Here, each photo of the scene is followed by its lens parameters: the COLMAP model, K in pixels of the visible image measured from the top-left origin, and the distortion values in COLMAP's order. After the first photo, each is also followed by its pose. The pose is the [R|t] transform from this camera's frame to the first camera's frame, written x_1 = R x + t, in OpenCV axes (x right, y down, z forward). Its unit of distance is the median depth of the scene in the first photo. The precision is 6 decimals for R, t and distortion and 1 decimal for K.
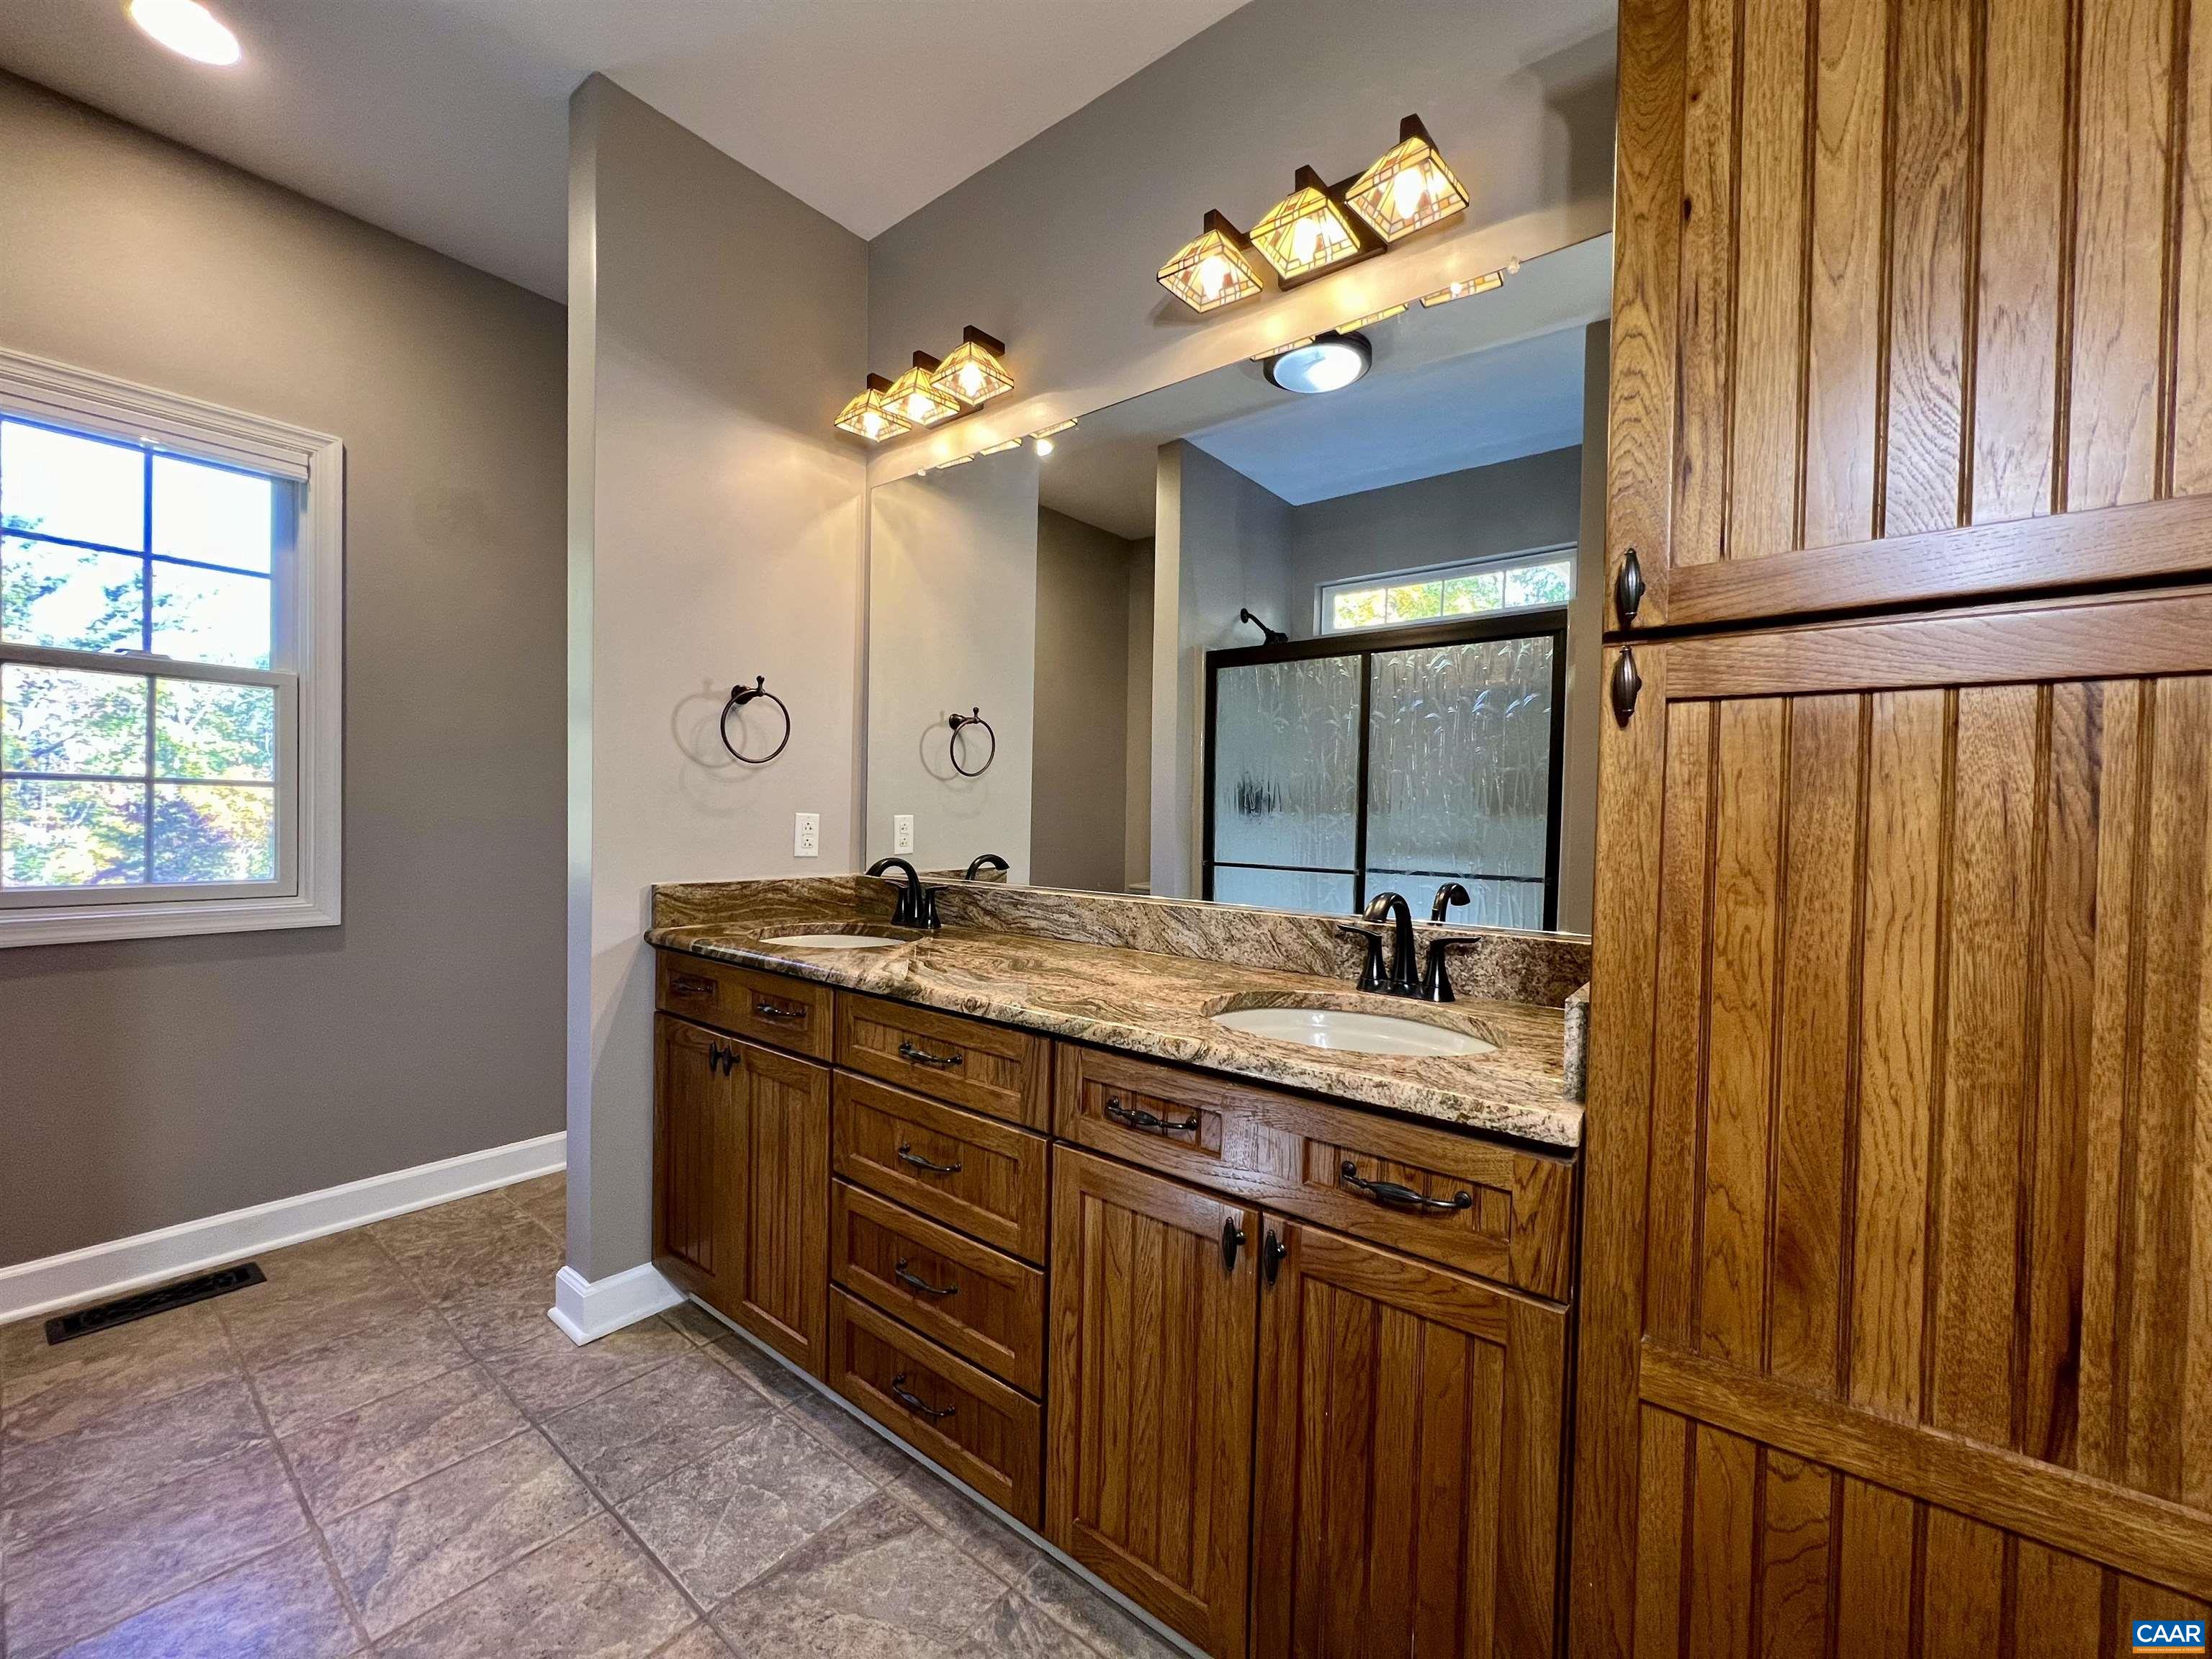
lens RADIAL K [[882.1, 0, 1100.4], [0, 882.1, 827.3], [0, 0, 1]] dist [0.013351, -0.000027]
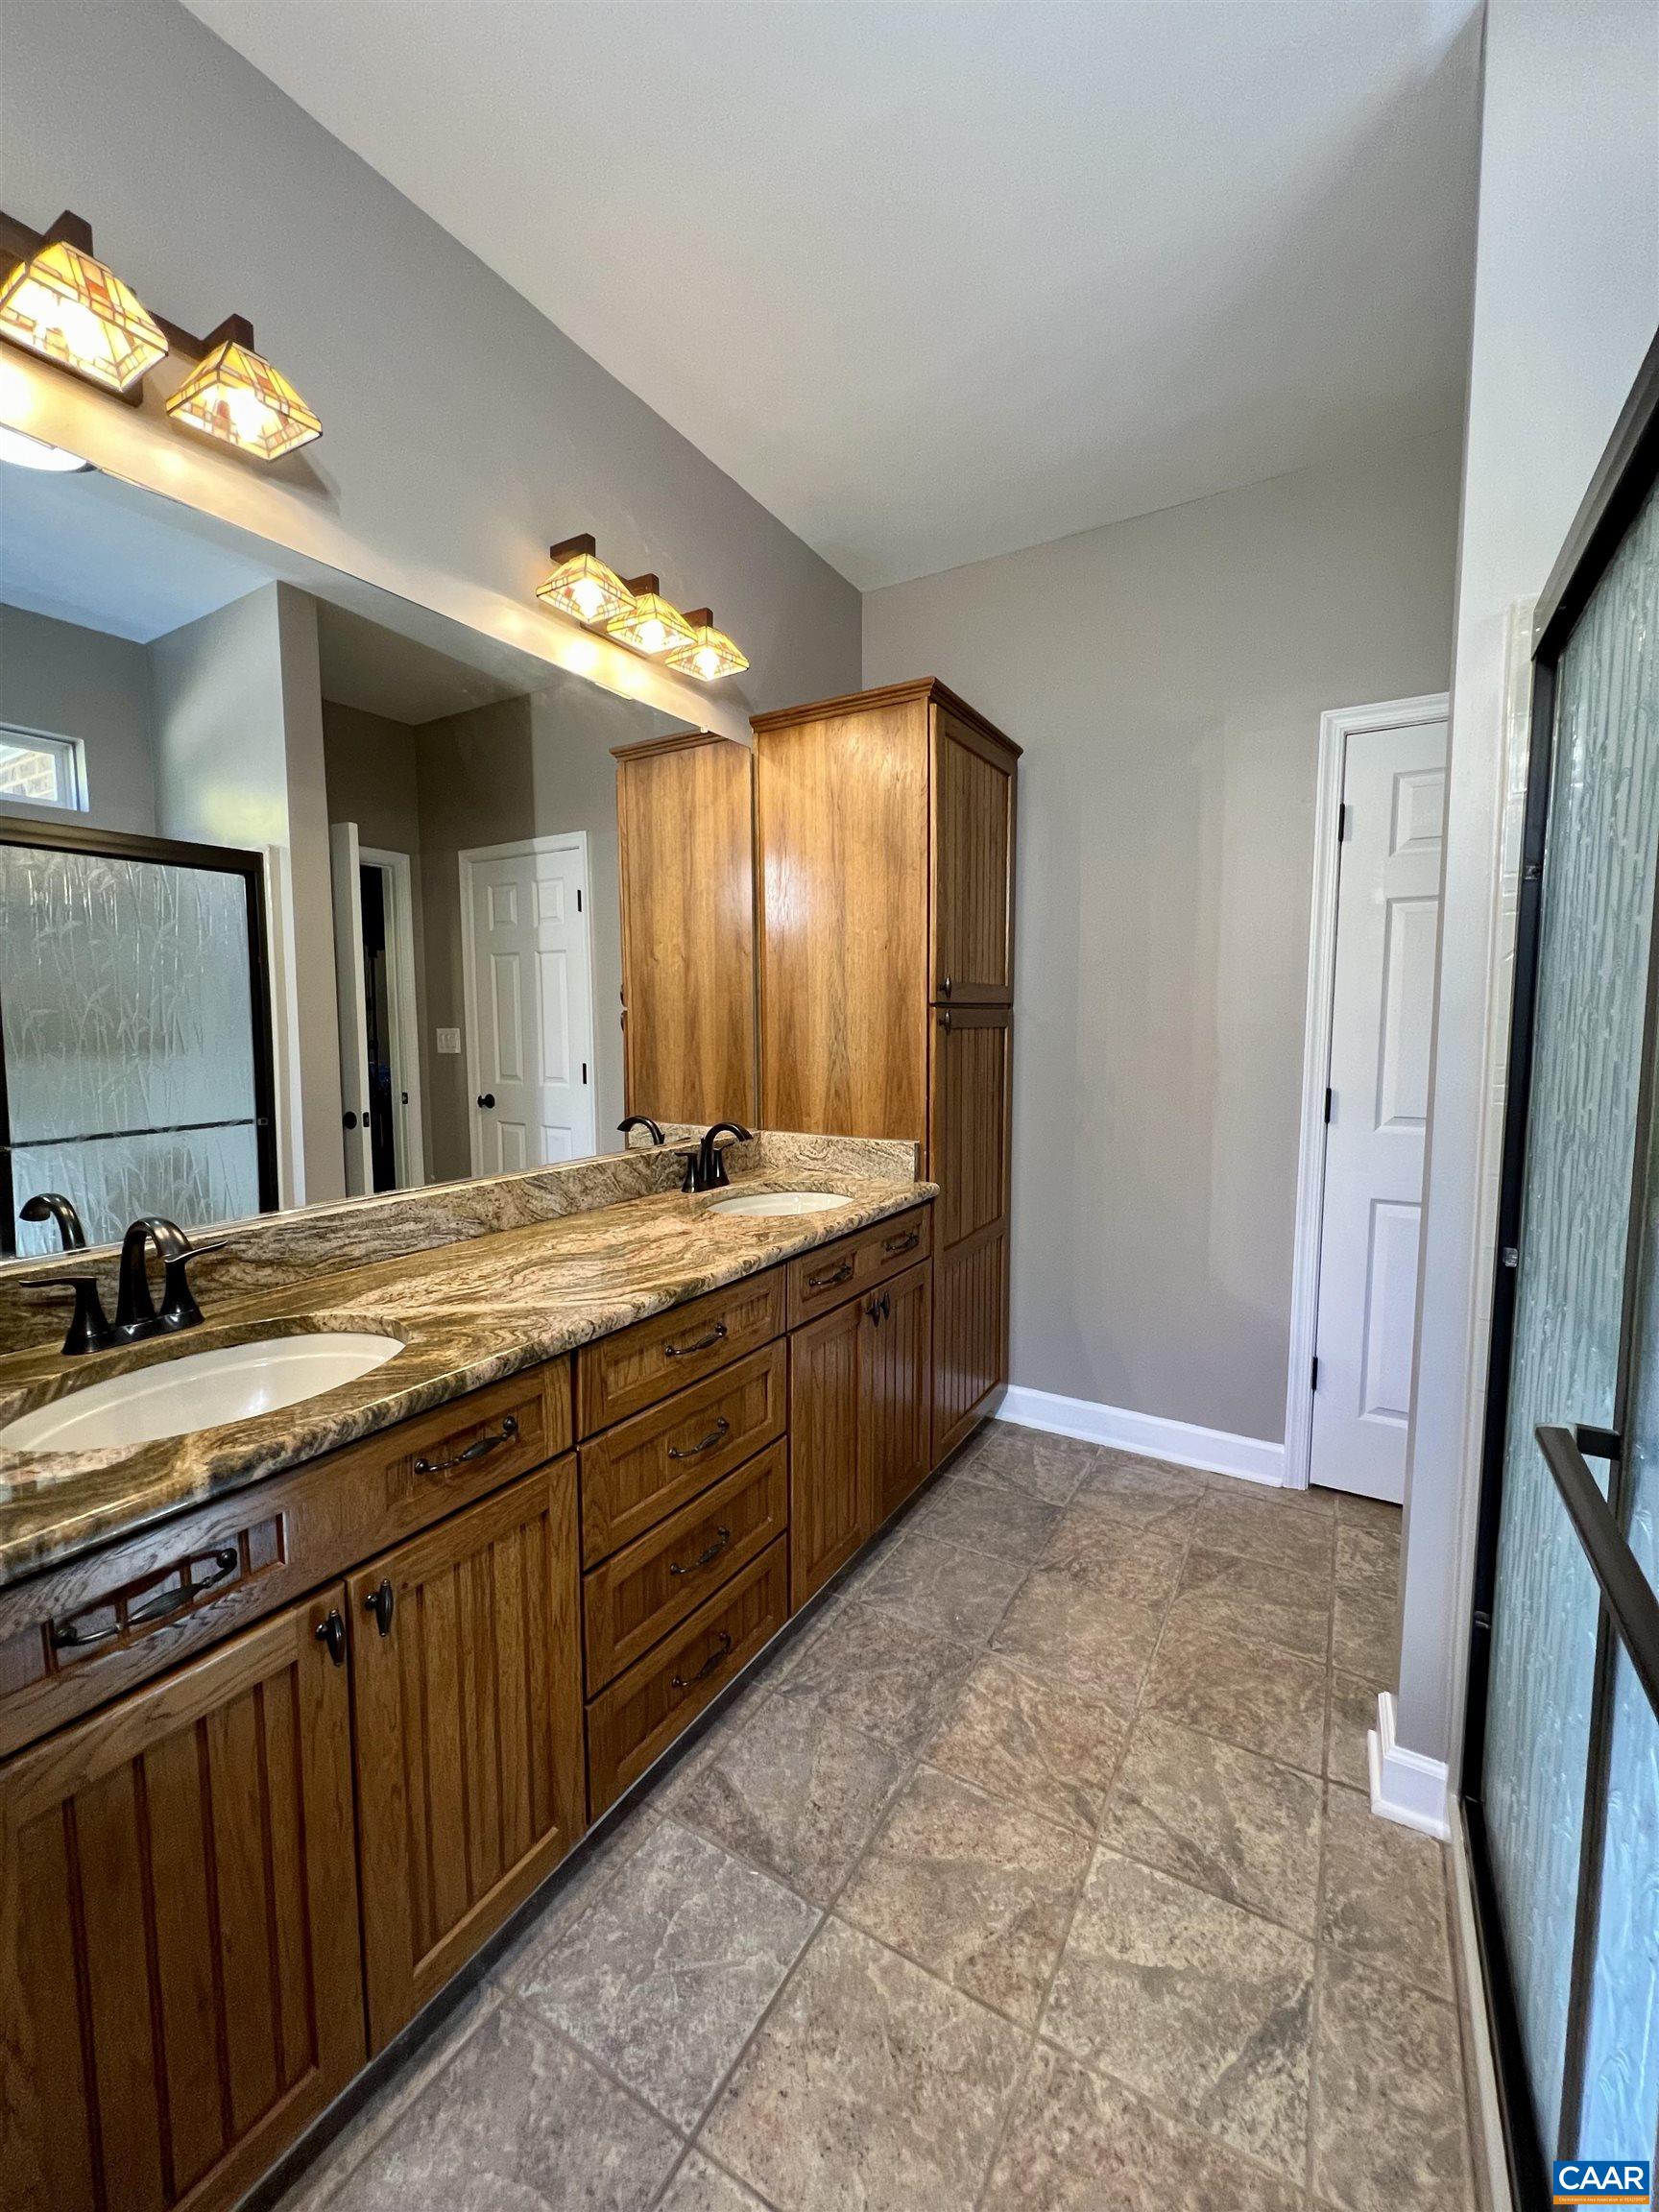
lens RADIAL K [[882.1, 0, 831.0], [0, 882.1, 1090.1], [0, 0, 1]] dist [0.013351, -0.000027]
pose [[-0.117660, -0.096602, 0.988344, -1.084603], [0.020252, 0.994817, 0.099645, -0.118526], [-0.992847, 0.031740, -0.115094, 0.866010]]
